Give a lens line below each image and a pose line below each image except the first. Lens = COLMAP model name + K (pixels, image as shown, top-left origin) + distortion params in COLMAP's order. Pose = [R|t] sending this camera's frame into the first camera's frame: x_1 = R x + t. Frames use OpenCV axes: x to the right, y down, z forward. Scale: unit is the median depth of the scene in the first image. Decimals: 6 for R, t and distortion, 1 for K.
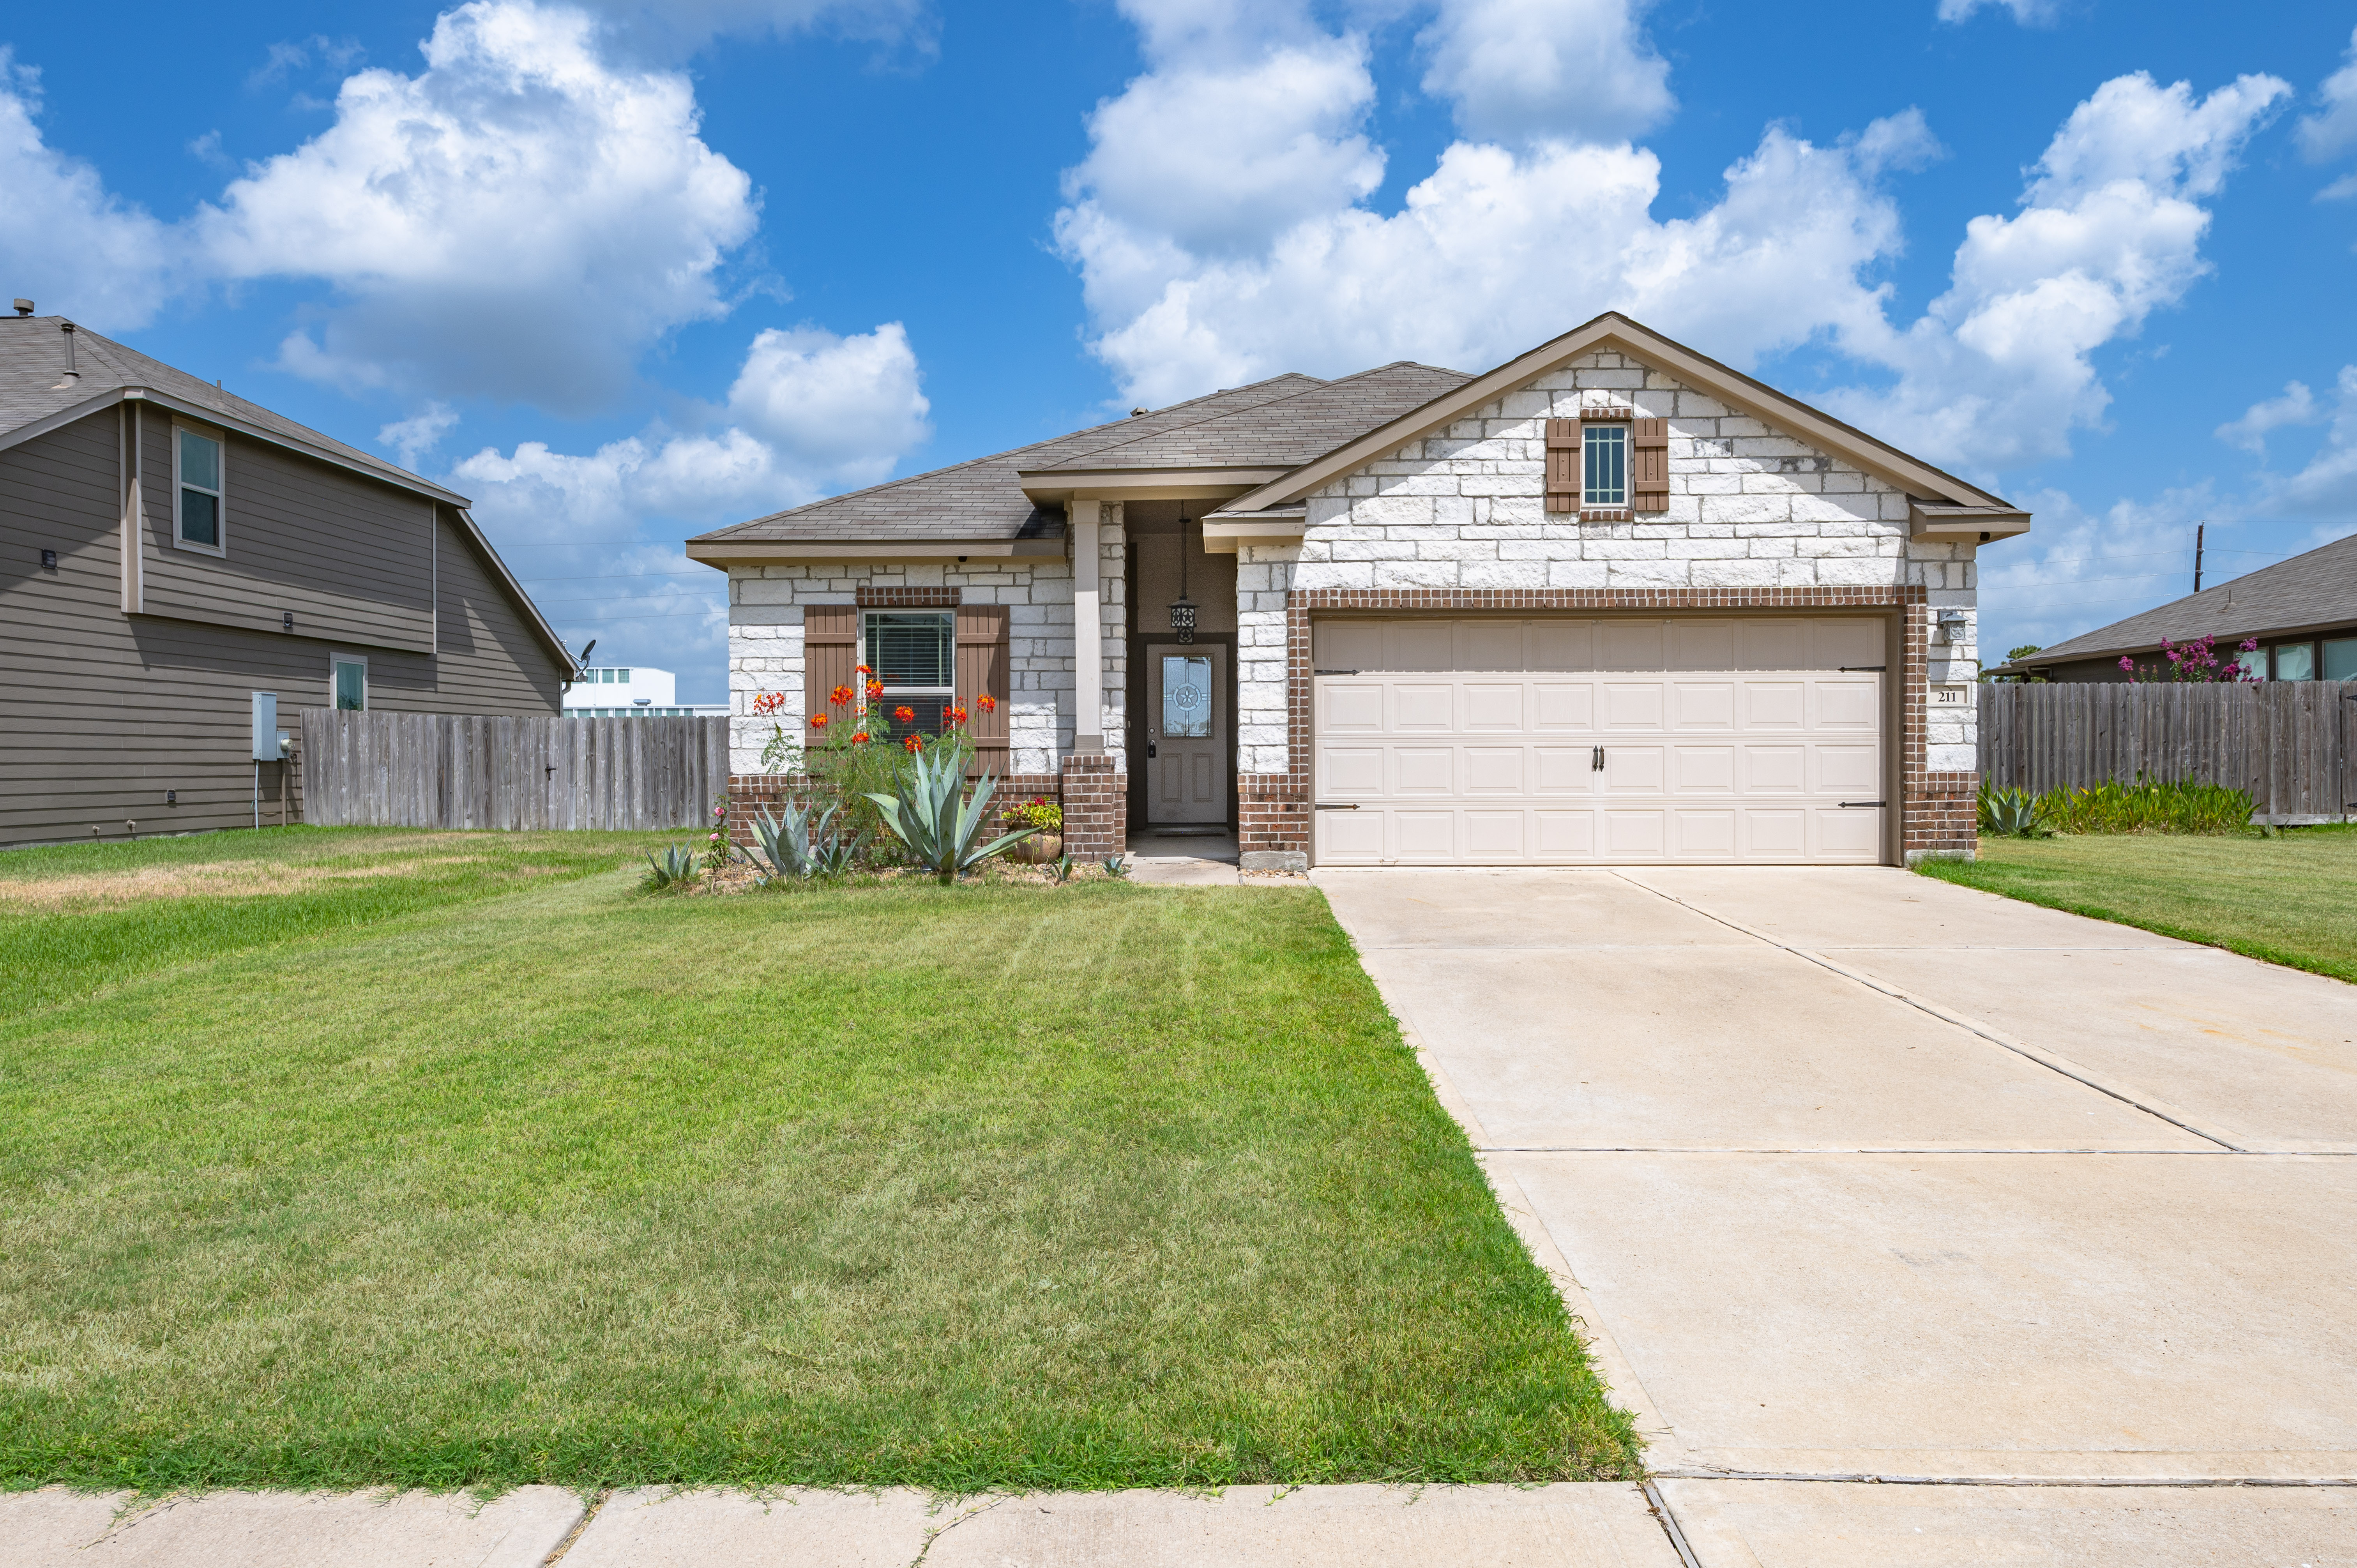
lens RADIAL K [[1638.1, 0, 1086.8], [0, 1638.1, 787.4], [0, 0, 1]] dist [-0.011450, 0.013691]
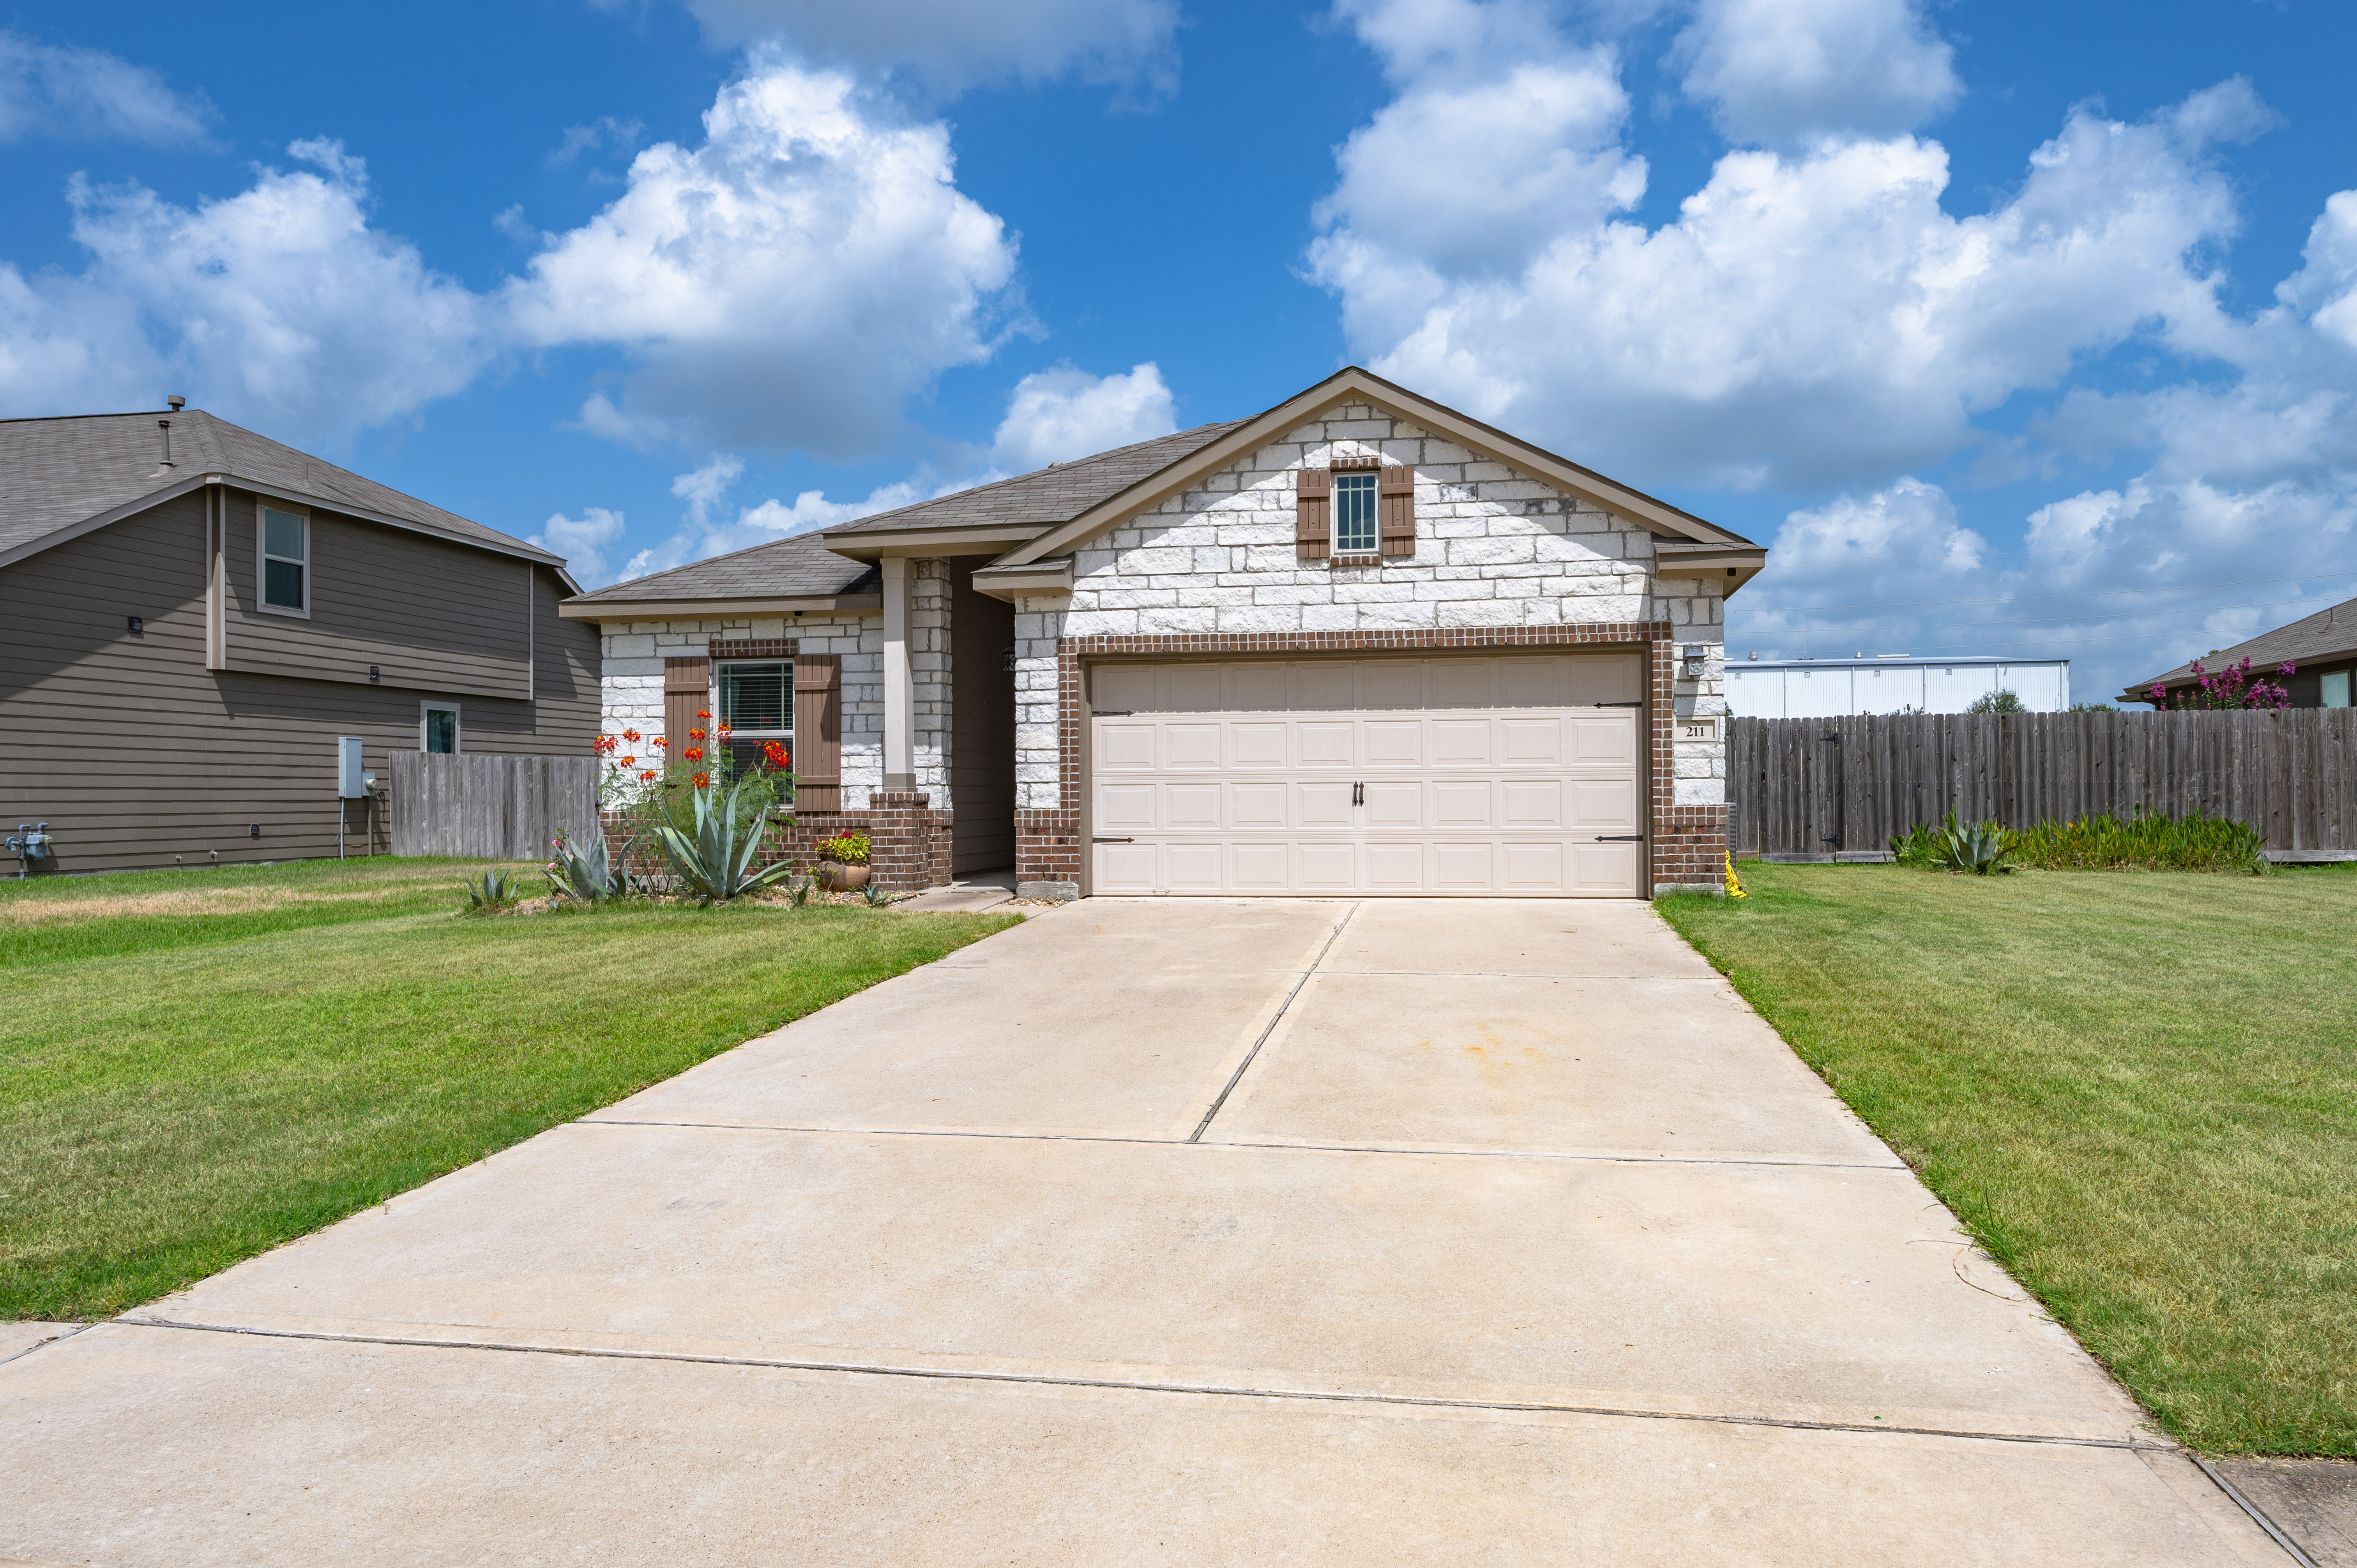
lens RADIAL K [[1638.1, 0, 1087.9], [0, 1638.1, 811.1], [0, 0, 1]] dist [-0.011450, 0.013691]
pose [[0.987226, -0.001177, -0.159324, 0.285288], [0.000217, 0.999982, -0.006040, -0.000702], [0.159328, 0.005928, 0.987208, -0.046432]]
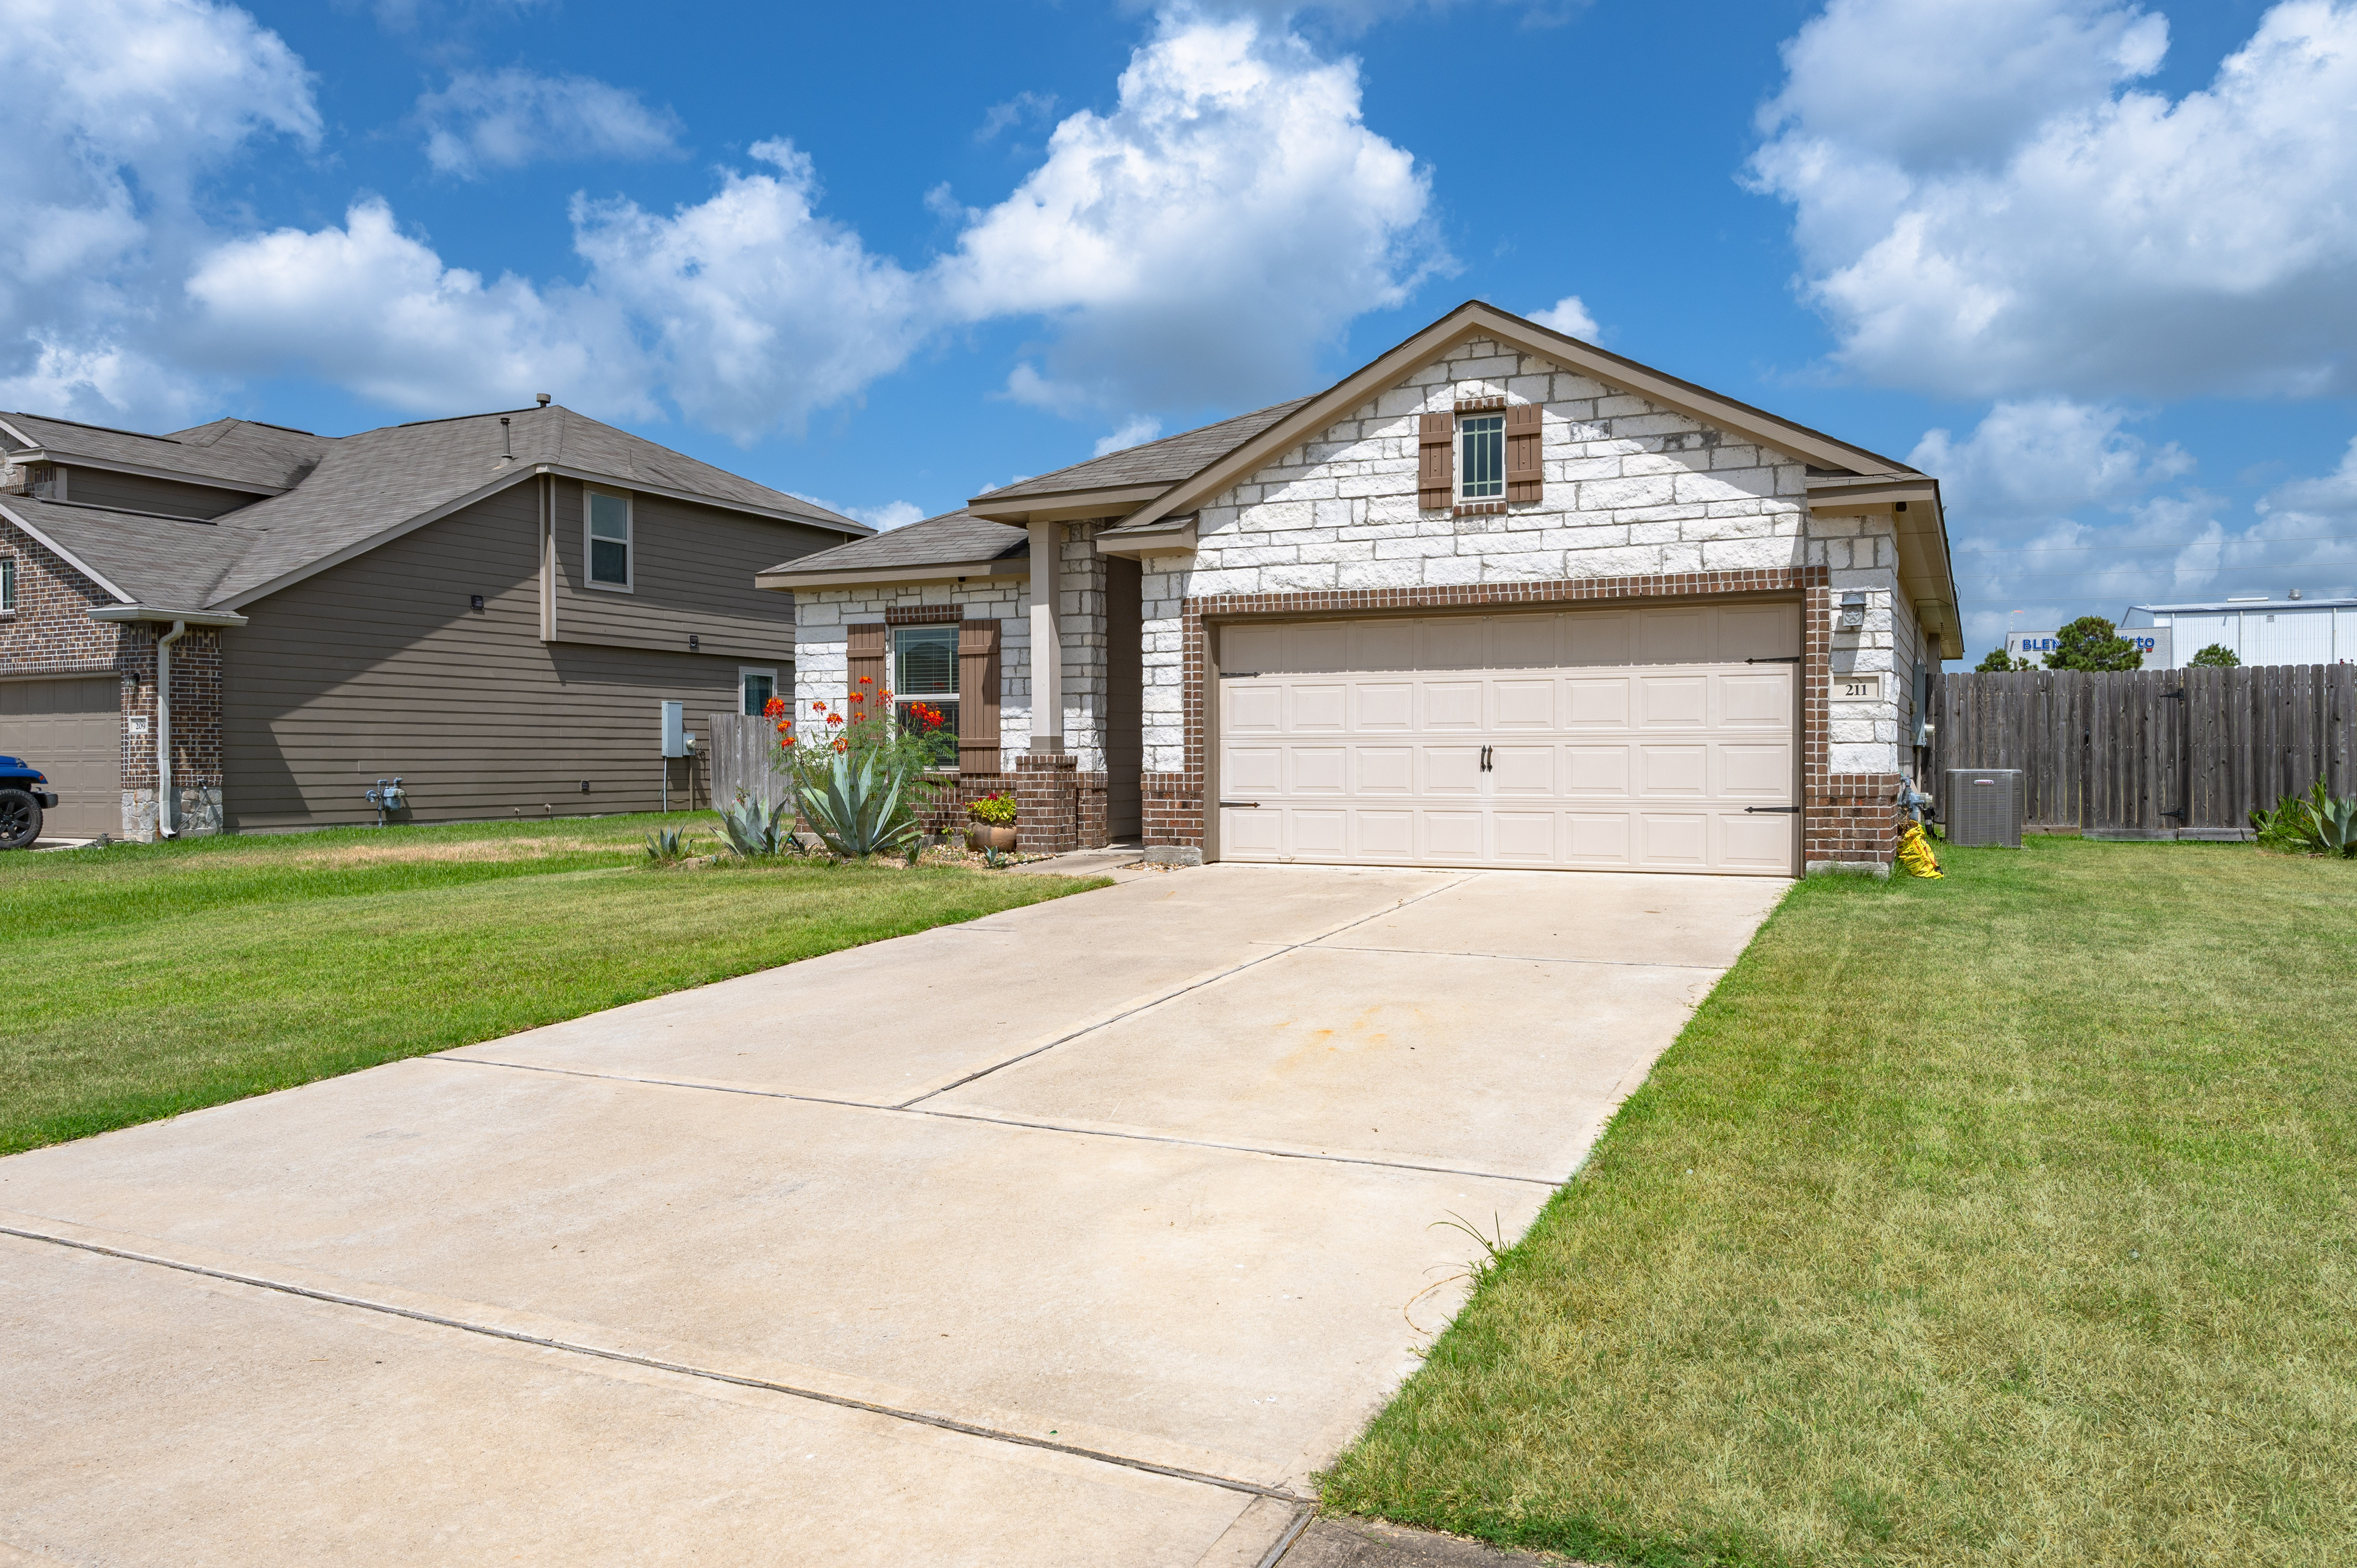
lens RADIAL K [[1638.1, 0, 1071.2], [0, 1638.1, 841.0], [0, 0, 1]] dist [-0.011450, 0.013691]
pose [[0.908574, 0.022525, -0.417115, 0.458575], [-0.007063, 0.999231, 0.038576, -0.004100], [0.417663, -0.032103, 0.908035, 0.007054]]
